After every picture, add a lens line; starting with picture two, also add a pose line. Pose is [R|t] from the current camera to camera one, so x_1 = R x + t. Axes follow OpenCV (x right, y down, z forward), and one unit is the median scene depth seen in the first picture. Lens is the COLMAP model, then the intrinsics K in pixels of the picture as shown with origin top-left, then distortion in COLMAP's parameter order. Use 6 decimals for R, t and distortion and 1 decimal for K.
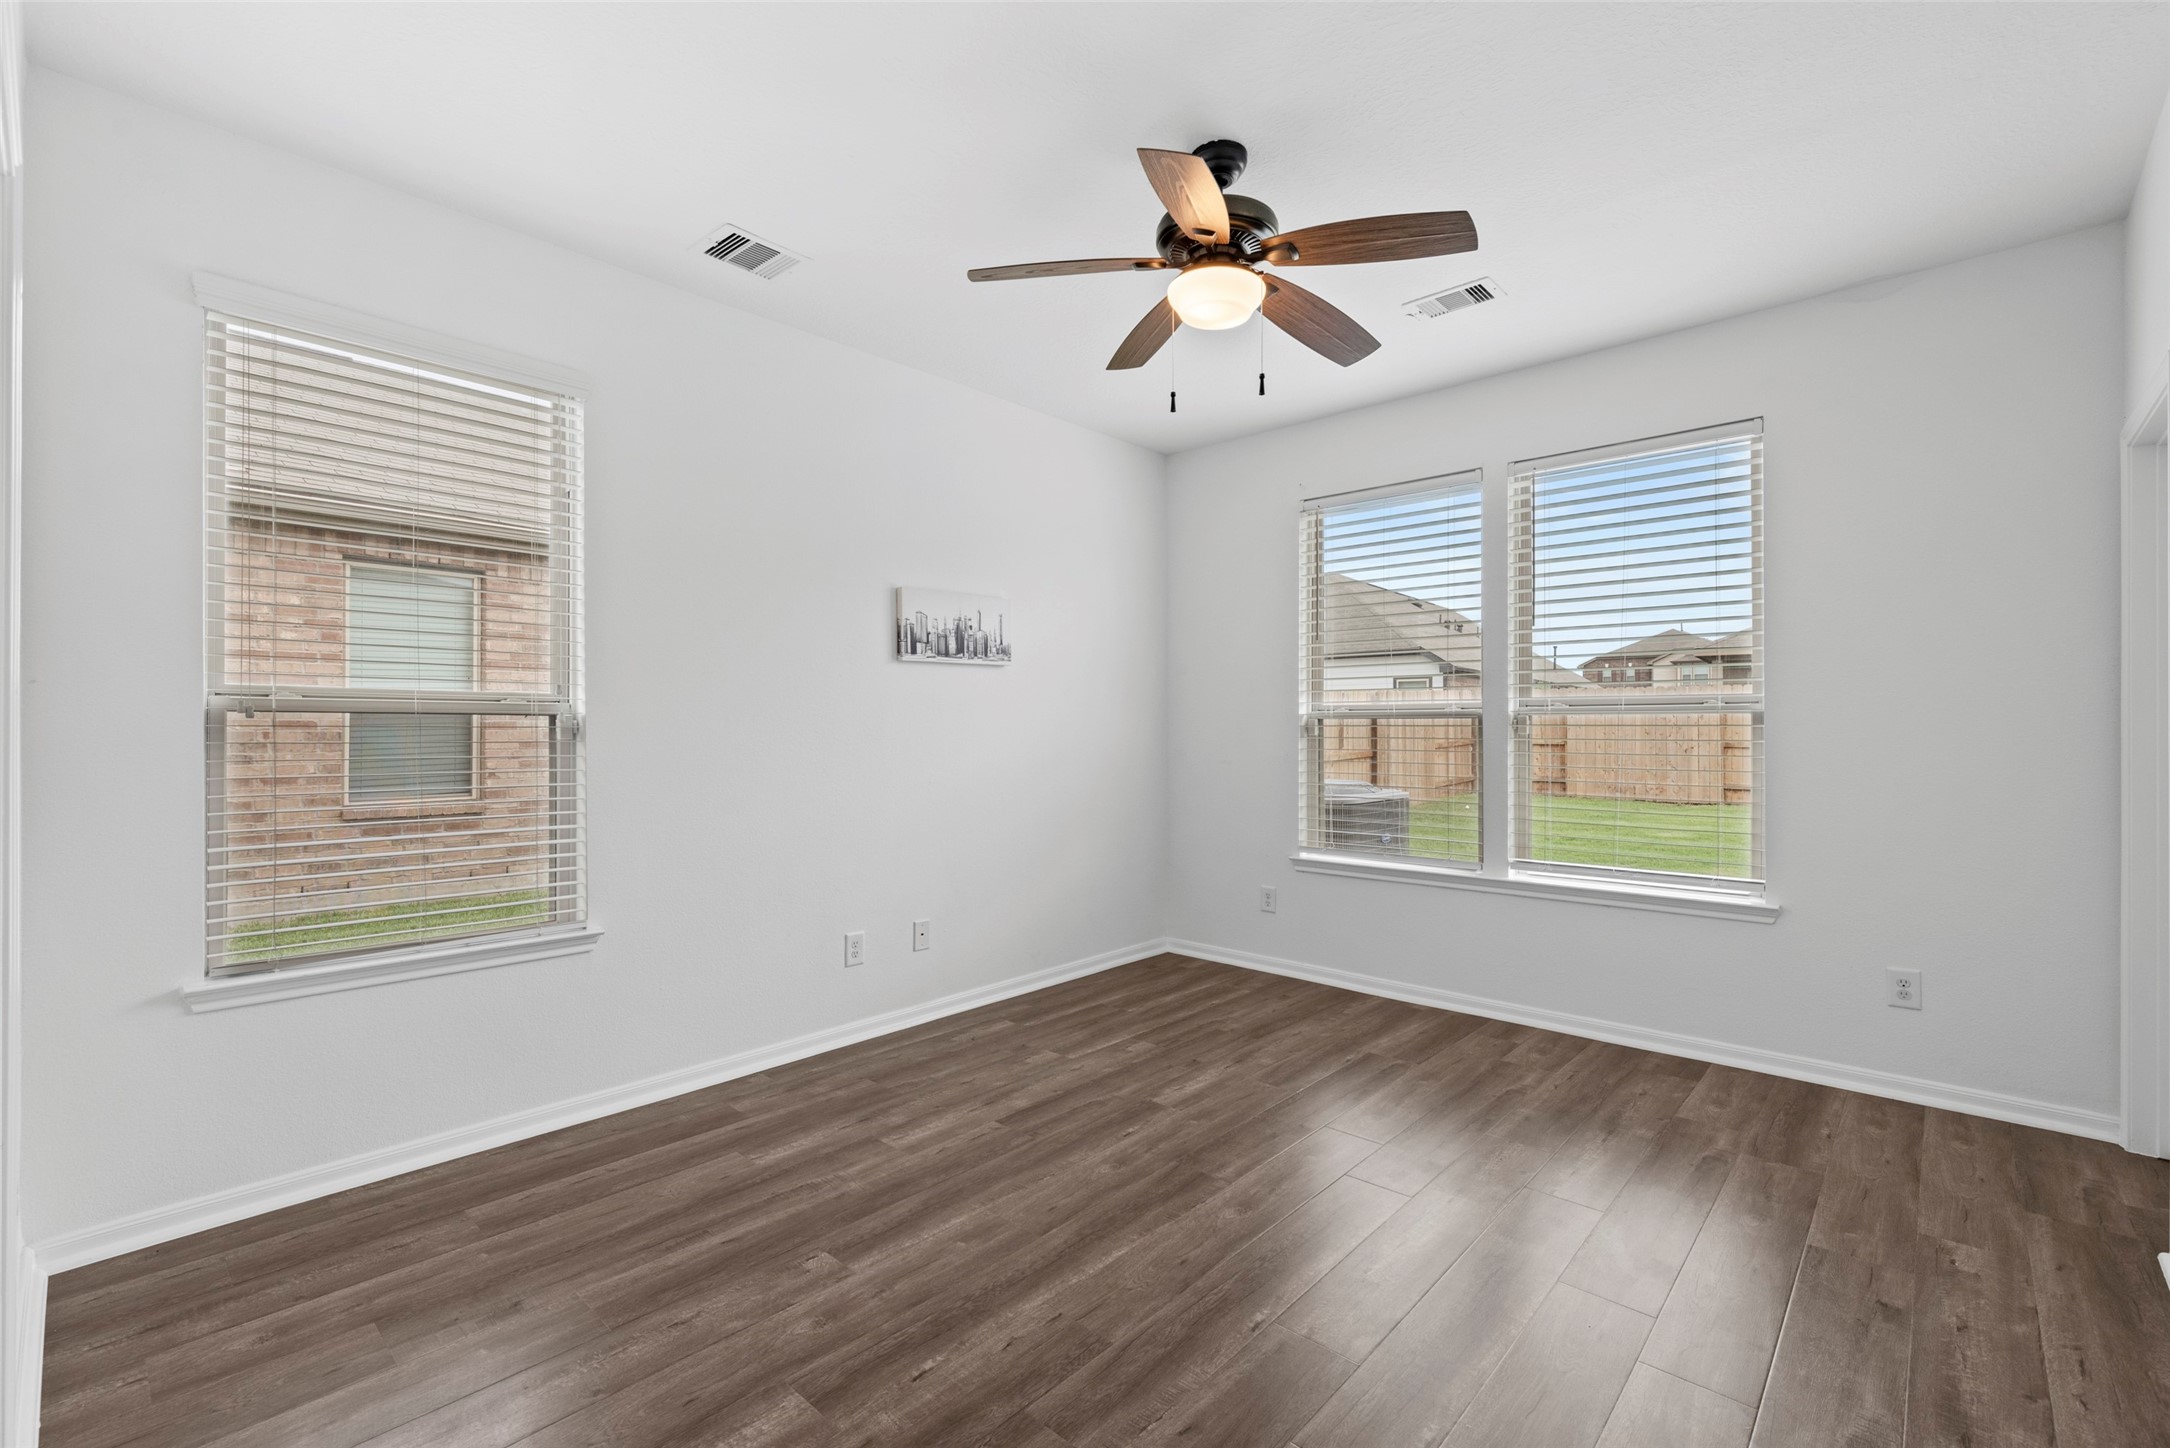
lens RADIAL K [[937.8, 0, 1089.9], [0, 937.8, 725.7], [0, 0, 1]] dist [-0.000226, 0.000275]
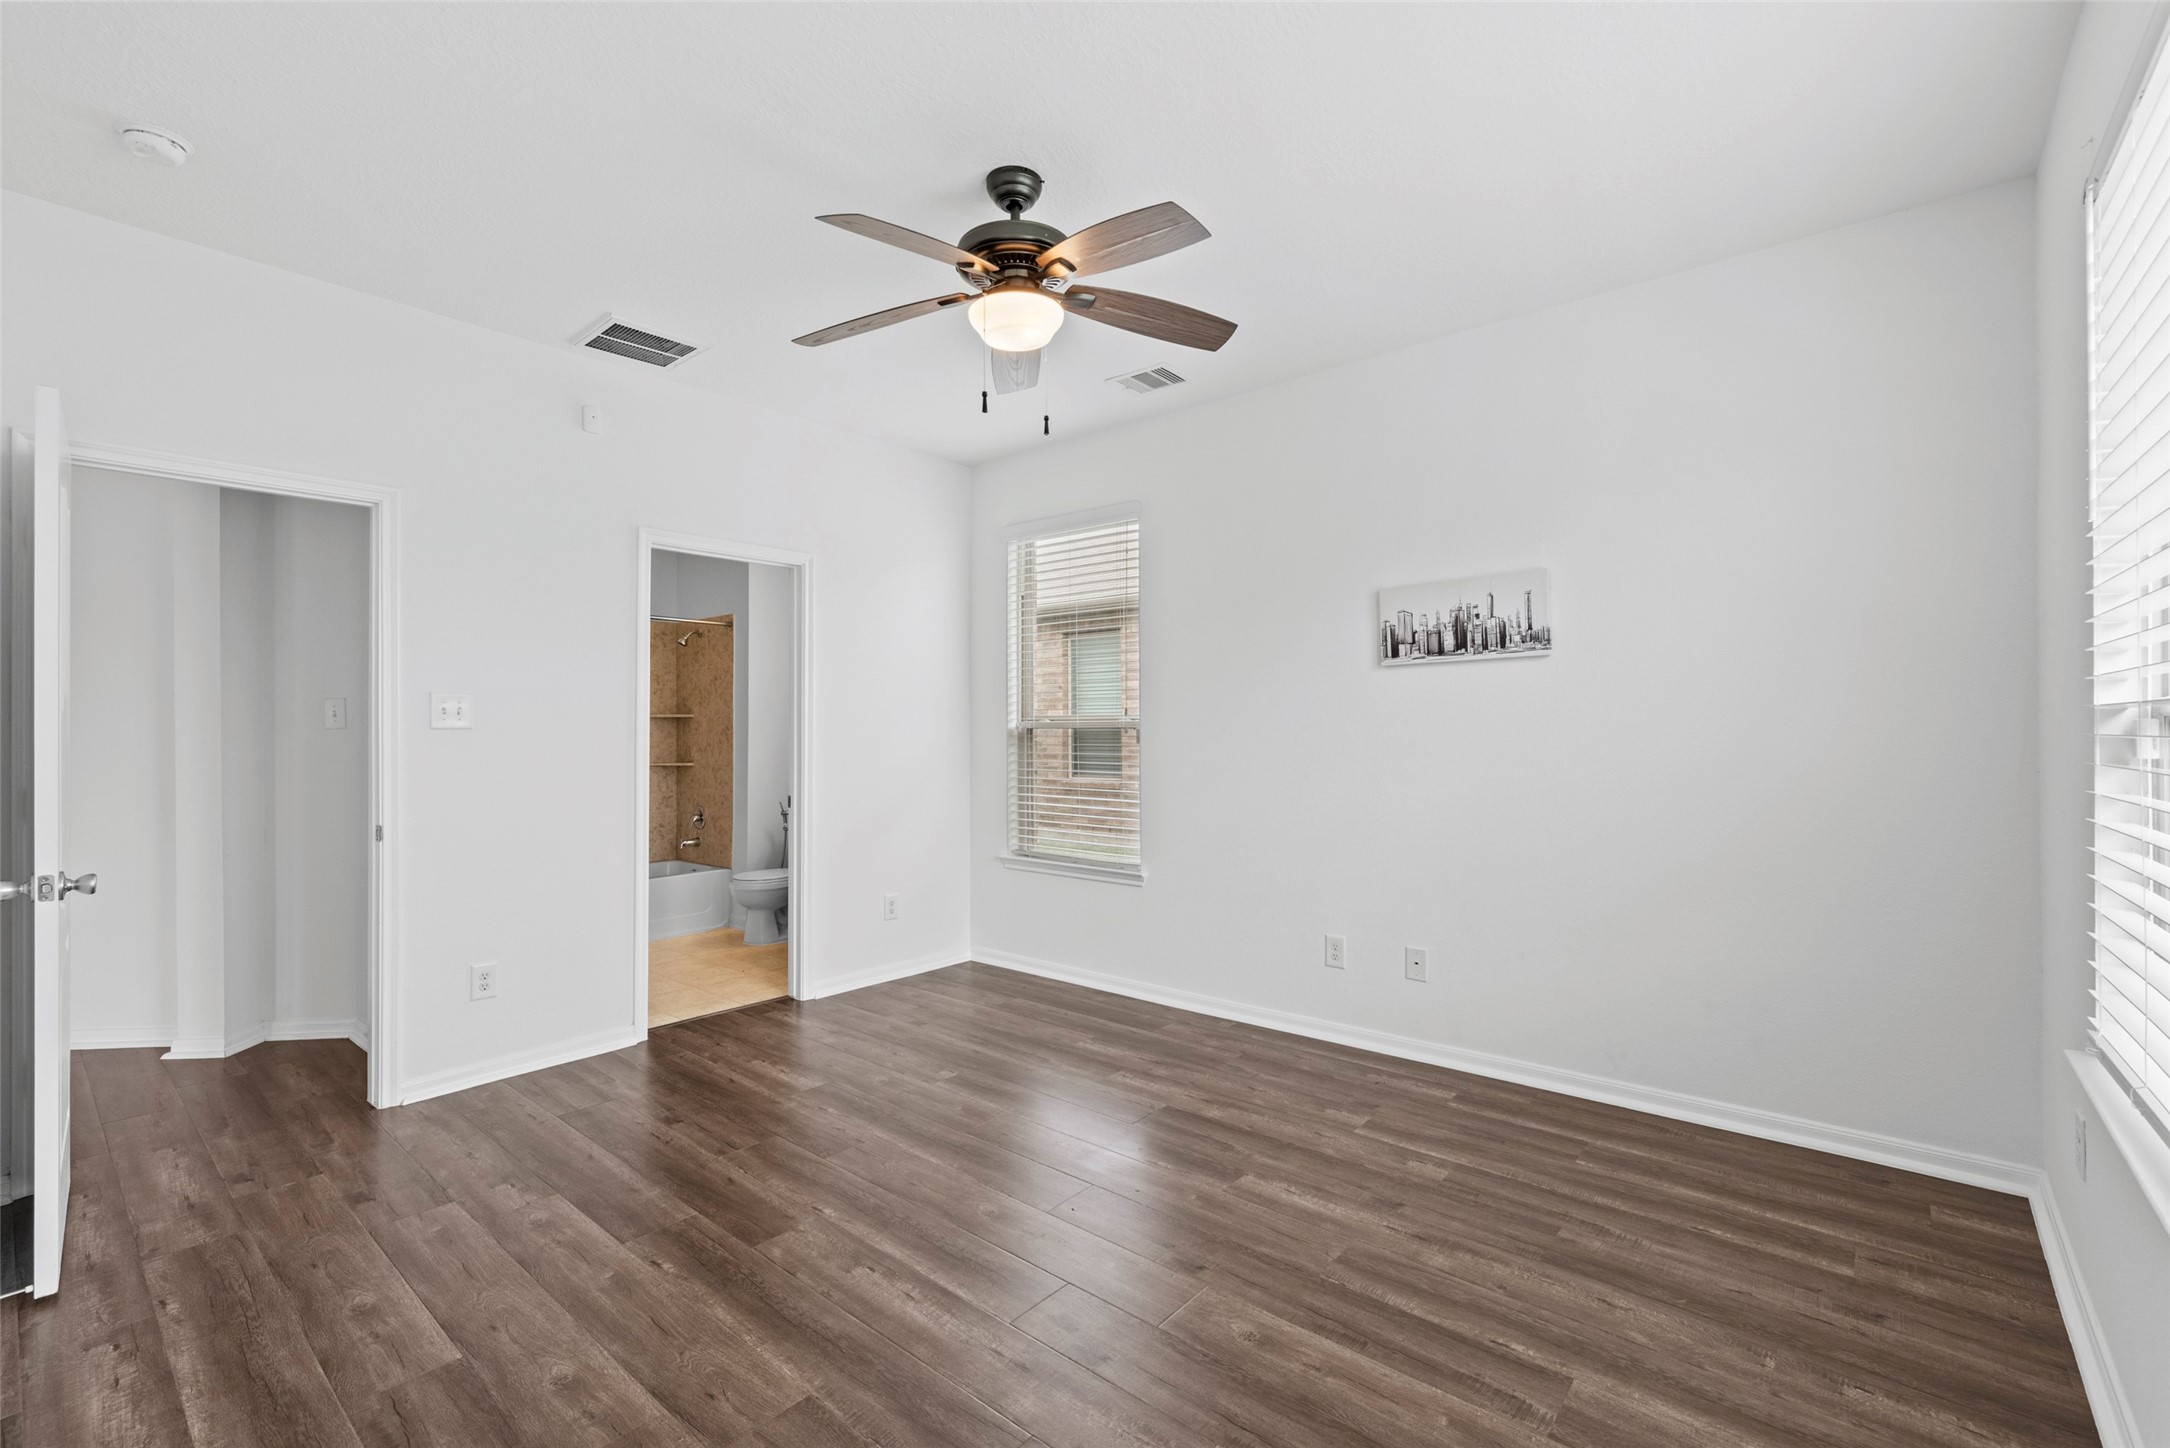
lens RADIAL K [[937.8, 0, 1090.3], [0, 937.8, 730.1], [0, 0, 1]] dist [-0.000226, 0.000275]
pose [[0.033420, -0.003483, -0.999435, 0.780378], [0.008376, 0.999960, -0.003205, -0.004180], [0.999406, -0.008264, 0.033448, 0.707814]]
